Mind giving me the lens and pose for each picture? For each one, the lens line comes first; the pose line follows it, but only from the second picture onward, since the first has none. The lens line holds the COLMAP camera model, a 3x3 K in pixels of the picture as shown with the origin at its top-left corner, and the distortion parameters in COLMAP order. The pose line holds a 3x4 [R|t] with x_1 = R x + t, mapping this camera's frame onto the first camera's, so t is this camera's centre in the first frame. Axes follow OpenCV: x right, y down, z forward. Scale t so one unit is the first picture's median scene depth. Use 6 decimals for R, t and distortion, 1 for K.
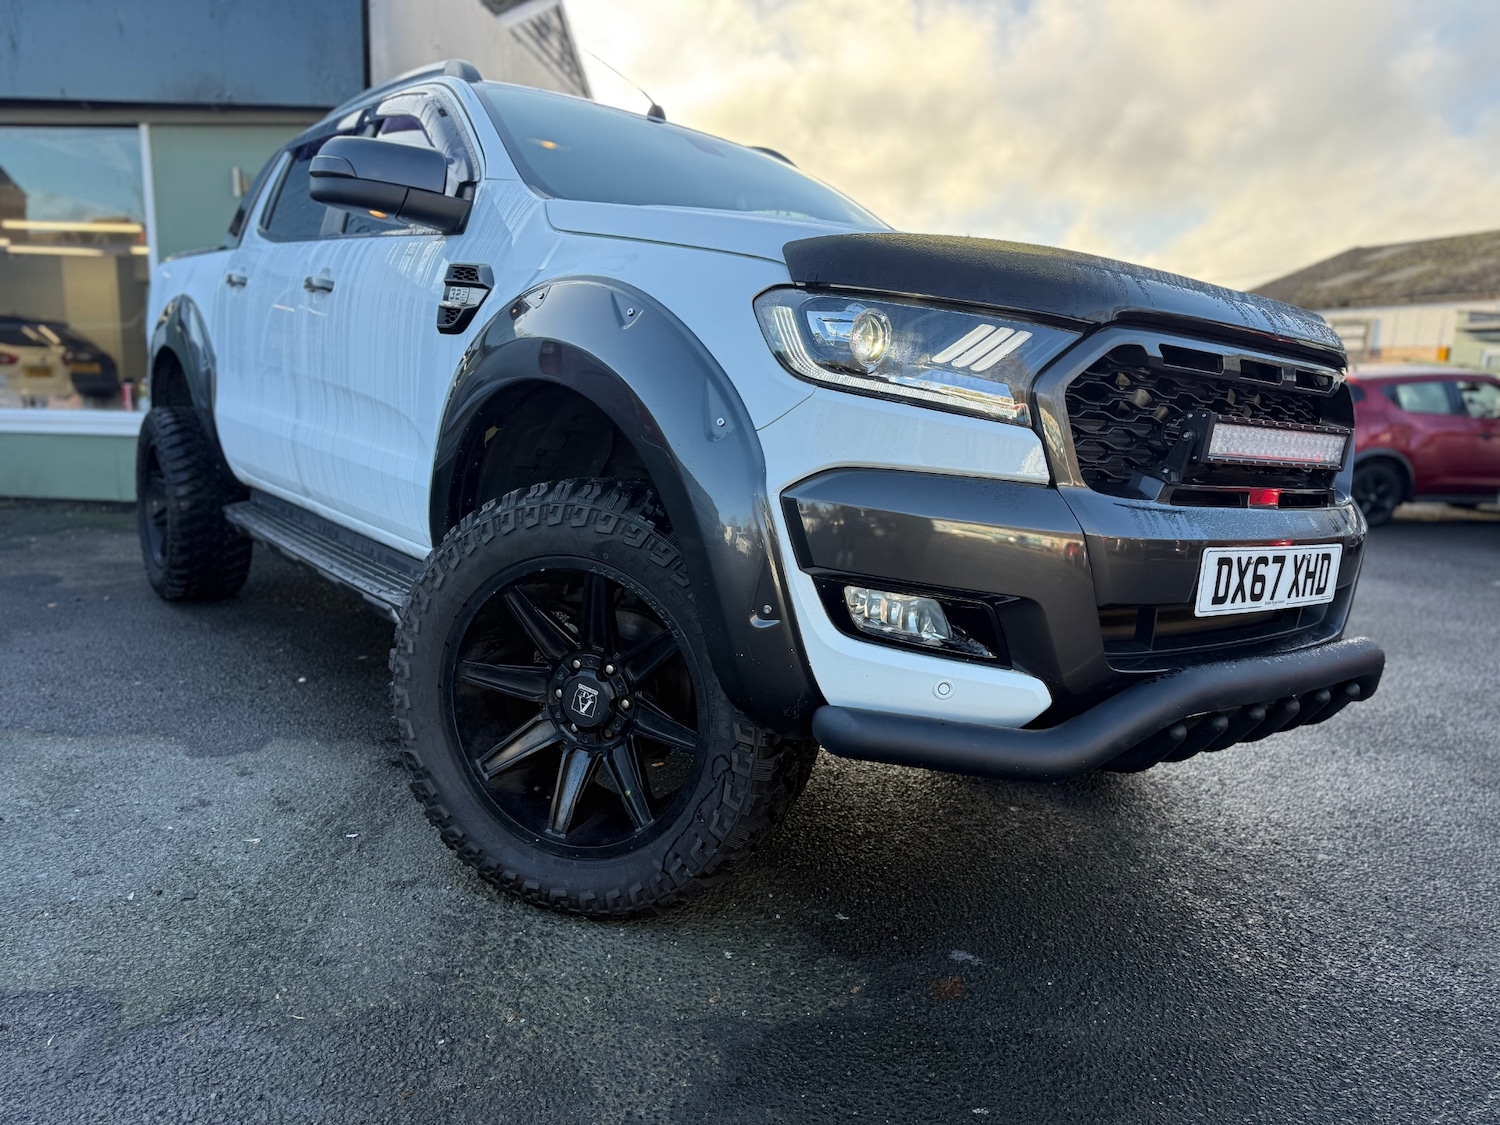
lens RADIAL K [[1064.3, 0, 752.3], [0, 1064.3, 572.1], [0, 0, 1]] dist [0.012379, -0.001959]
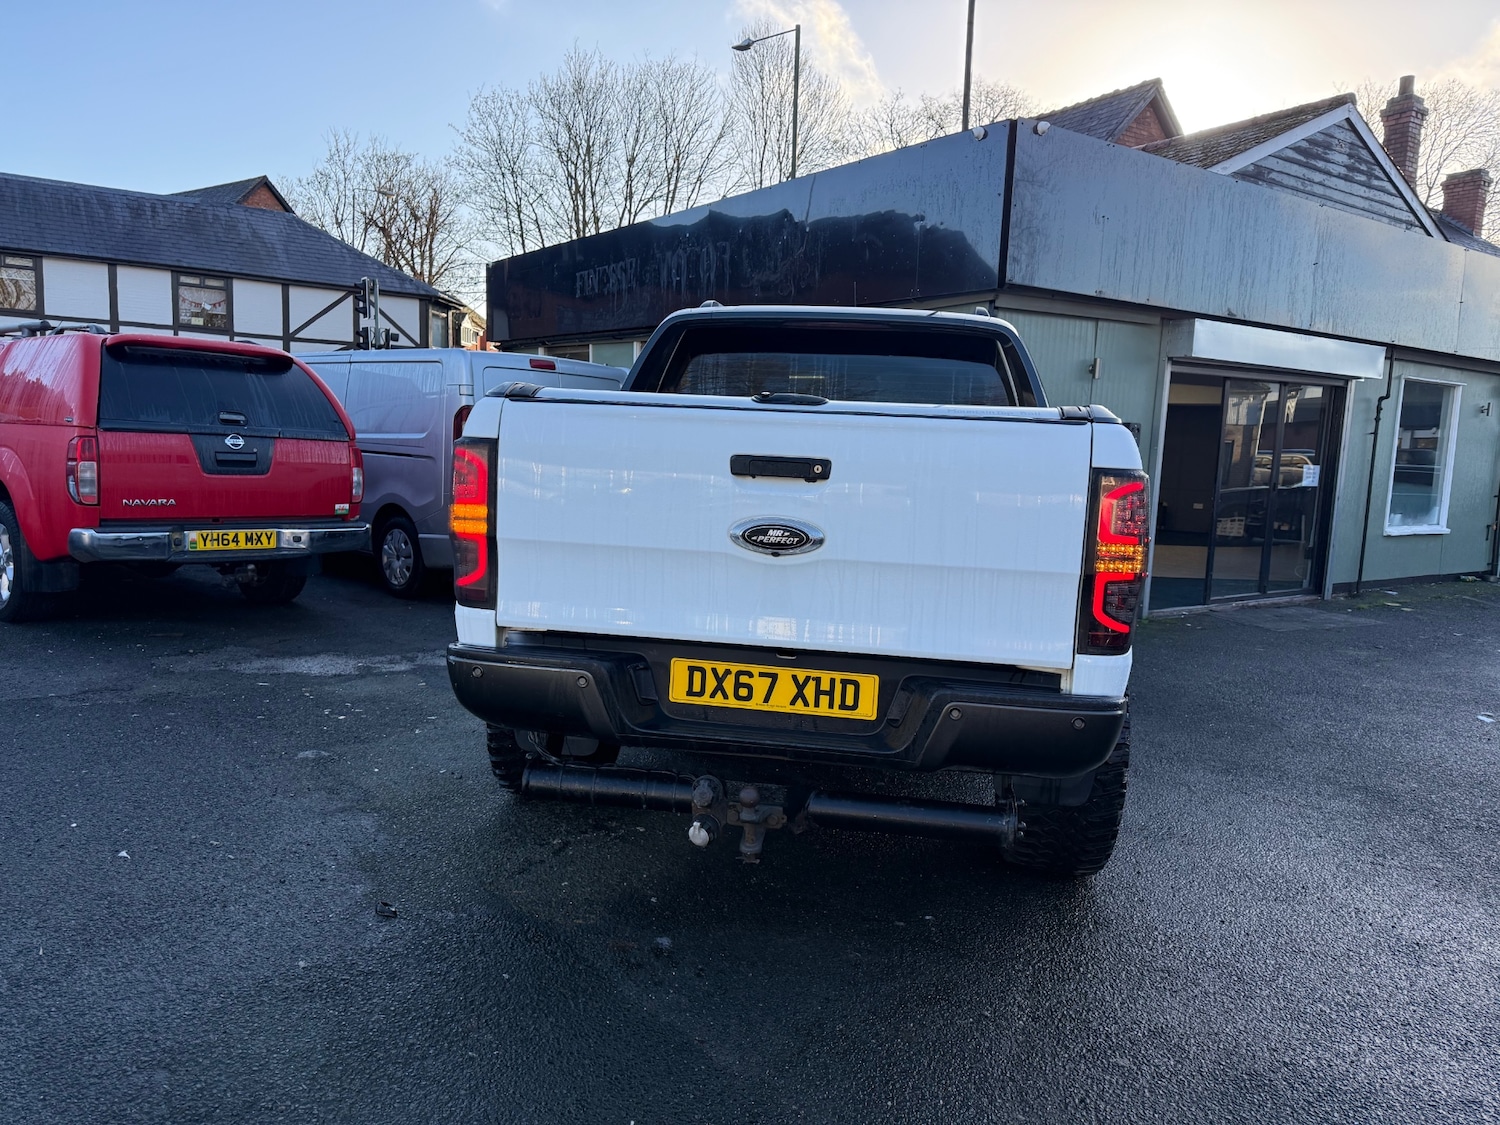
lens RADIAL K [[1054.9, 0, 746.9], [0, 1054.9, 564.7], [0, 0, 1]] dist [0.079860, -0.089964]
pose [[0.639871, 0.084319, -0.763843, 1.097933], [-0.153007, 0.988040, -0.019106, -0.119691], [0.753096, 0.129098, 0.645120, 0.043887]]
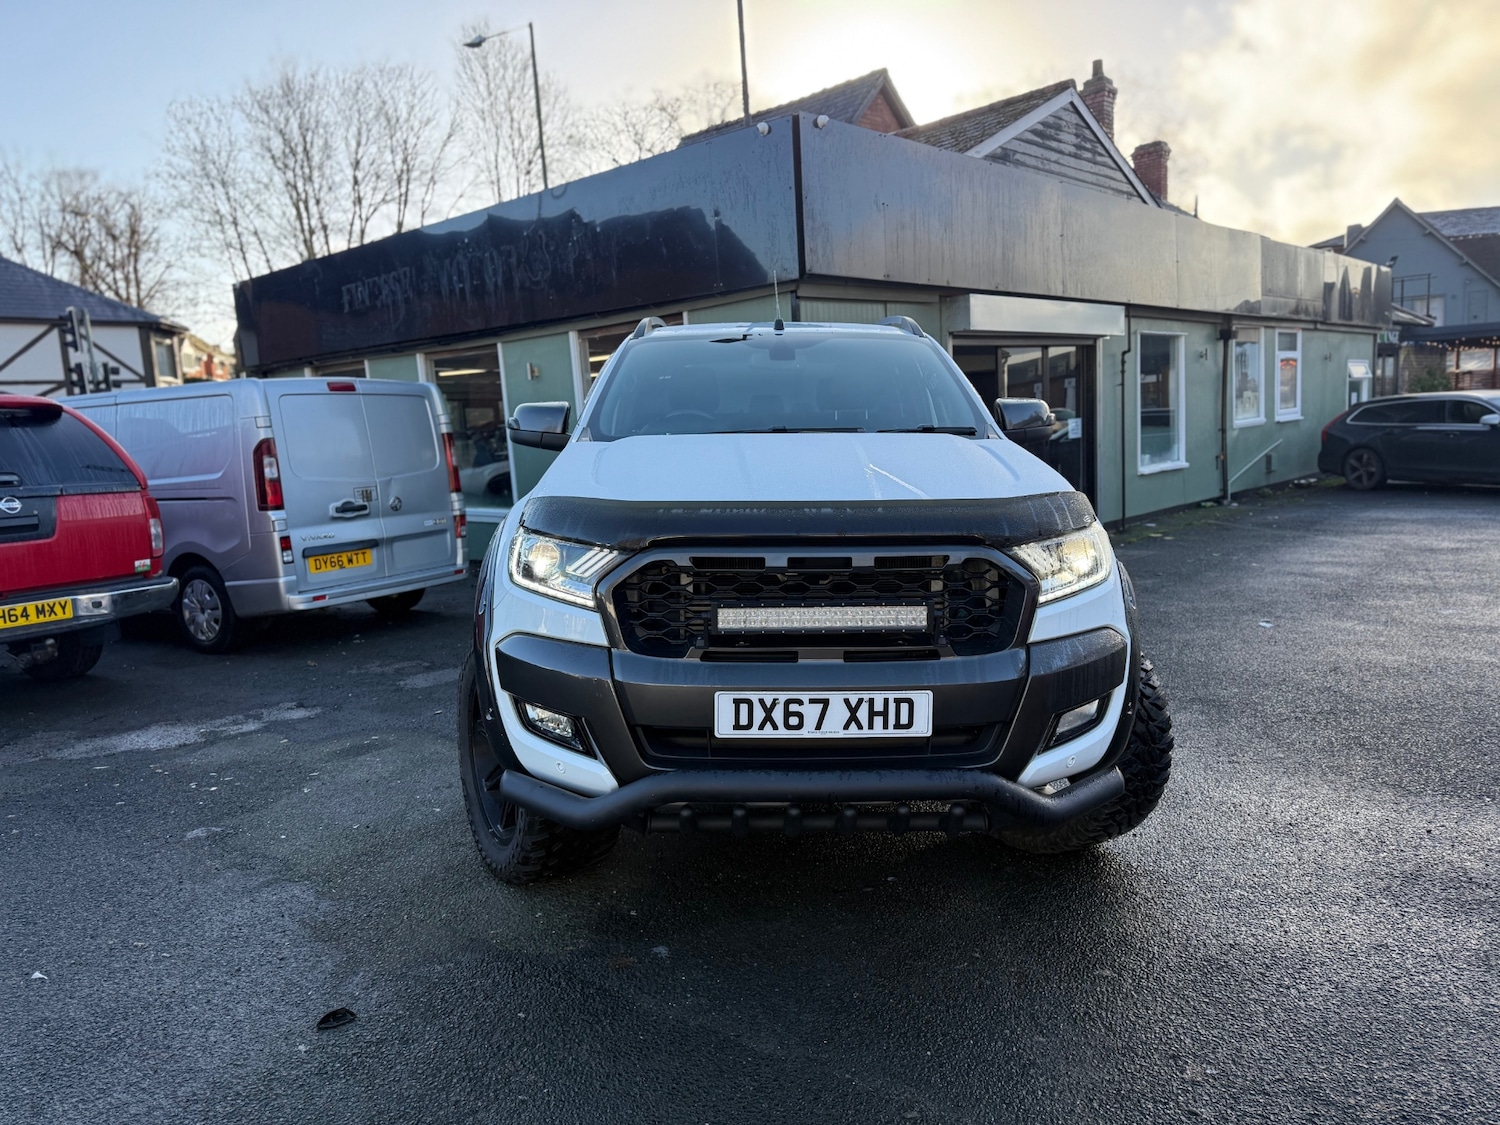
lens RADIAL K [[1062.1, 0, 750.0], [0, 1062.1, 562.5], [0, 0, 1]] dist [0.050953, -0.055702]
pose [[0.789909, -0.001643, -0.613222, 0.977984], [-0.024579, 0.999108, -0.034338, -0.108827], [0.612731, 0.042196, 0.789164, -0.112734]]
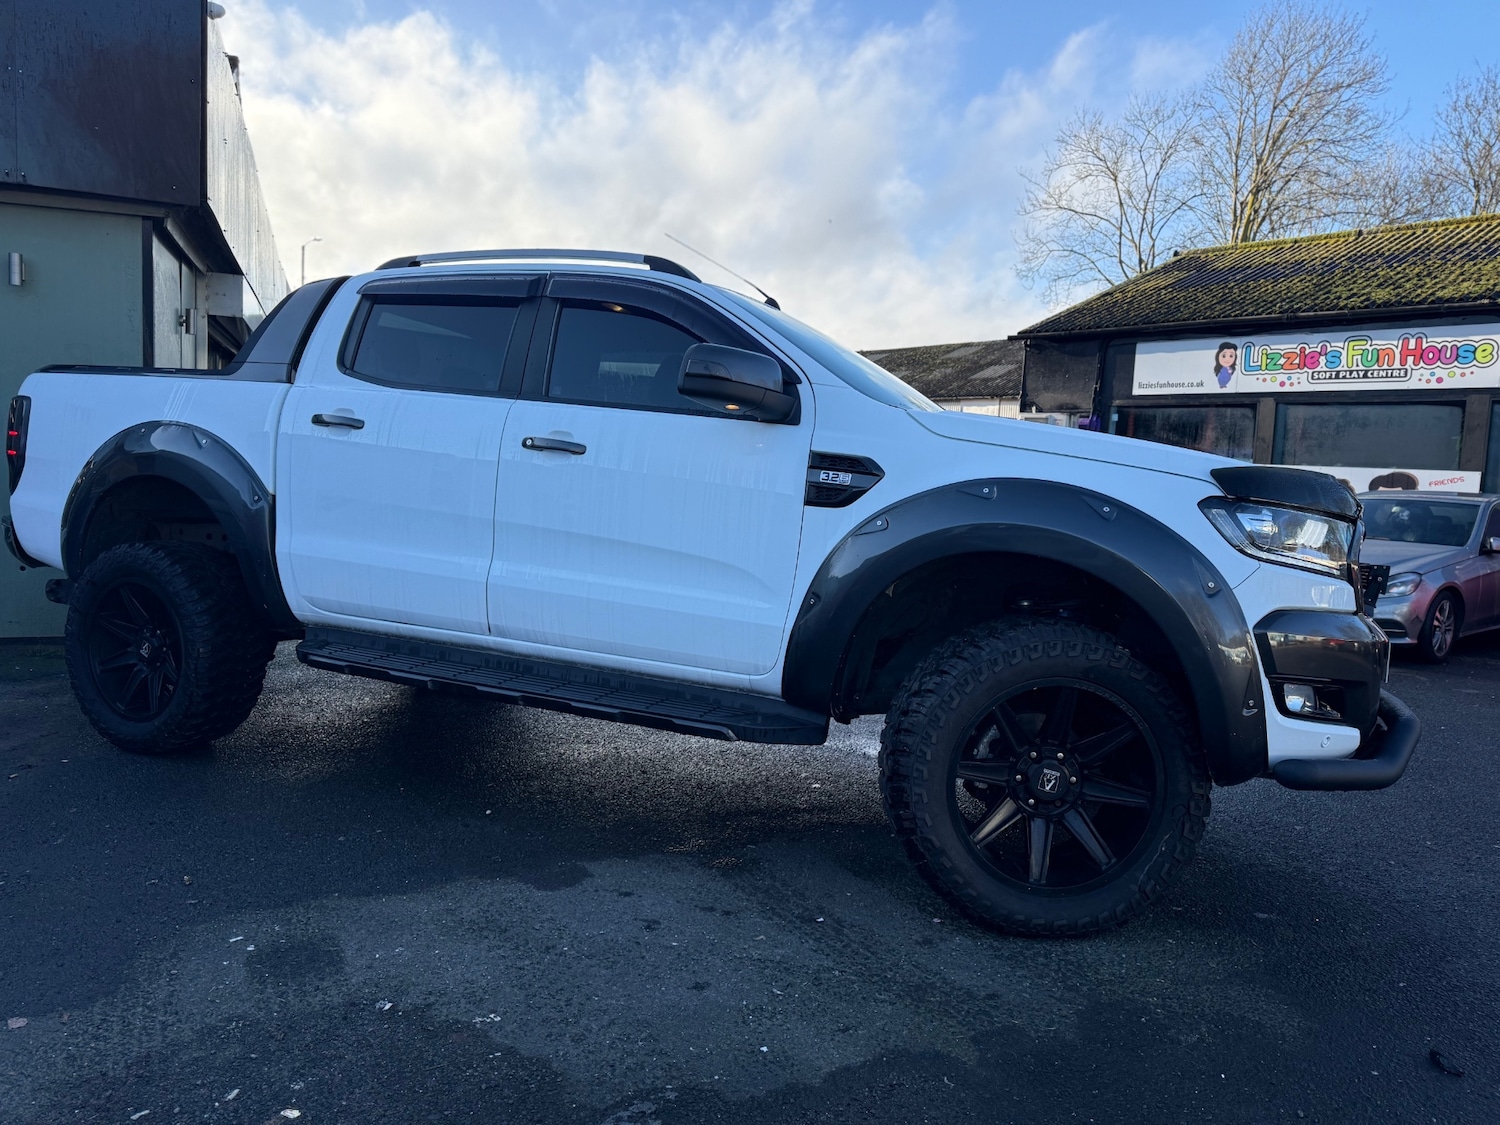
lens RADIAL K [[1057.6, 0, 745.6], [0, 1057.6, 568.8], [0, 0, 1]] dist [0.047723, -0.045331]
pose [[0.897428, -0.041571, 0.439198, -0.920387], [0.070733, 0.996230, -0.050235, -0.093716], [-0.435453, 0.076148, 0.896985, -0.075966]]
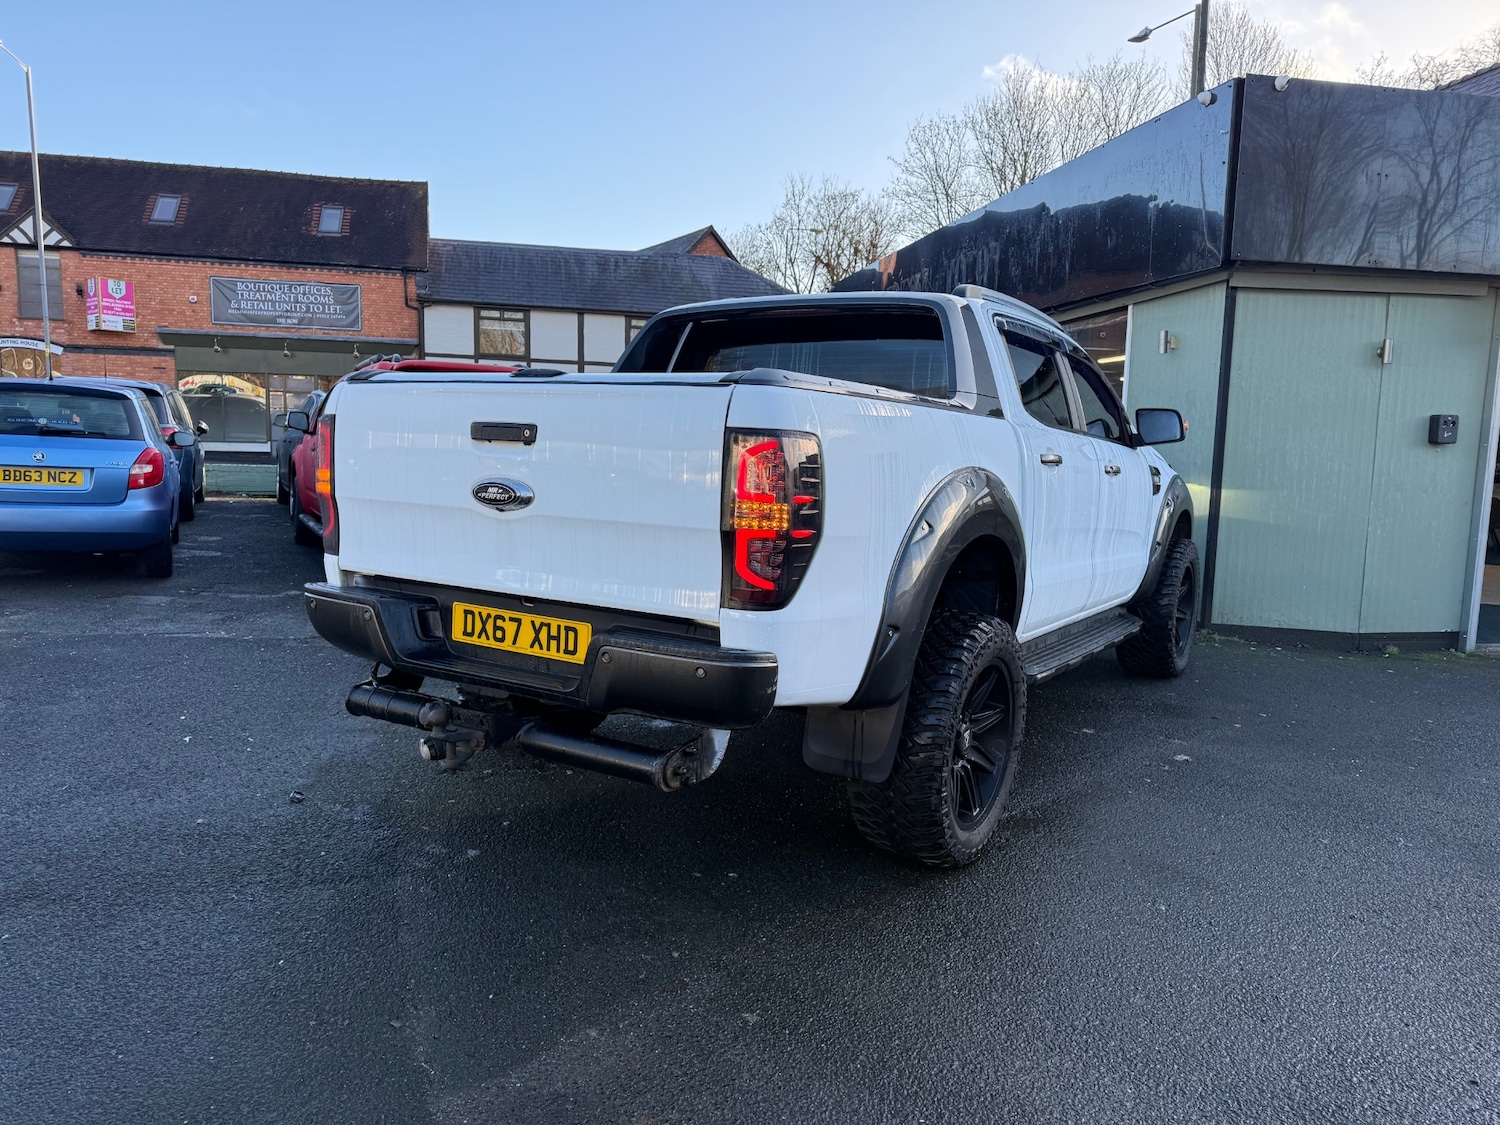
lens RADIAL K [[1057.6, 0, 745.6], [0, 1057.6, 568.8], [0, 0, 1]] dist [0.047723, -0.045331]
pose [[0.279562, 0.088115, -0.956076, 1.536539], [-0.185984, 0.981889, 0.036111, -0.183992], [0.941942, 0.167719, 0.290887, 0.672207]]
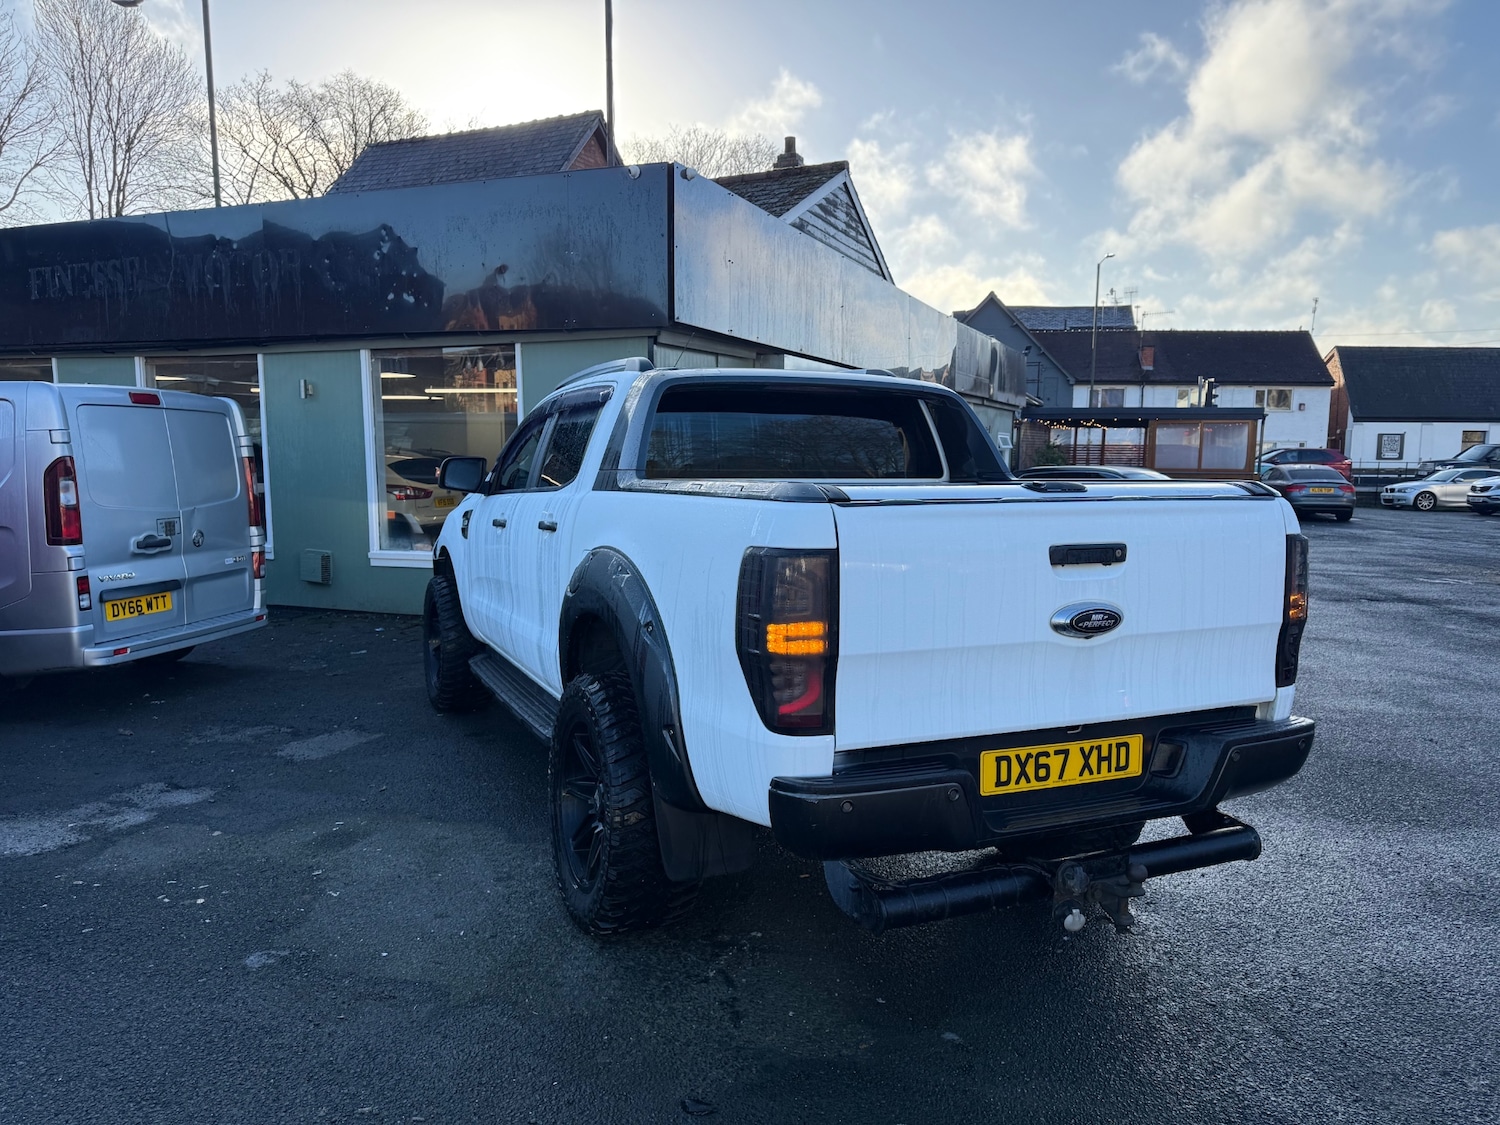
lens RADIAL K [[1057.6, 0, 745.6], [0, 1057.6, 568.8], [0, 0, 1]] dist [0.047723, -0.045331]
pose [[0.952420, 0.002794, -0.304777, 0.301358], [-0.024842, 0.997343, -0.068489, -0.140826], [0.303775, 0.072802, 0.949958, -0.427364]]
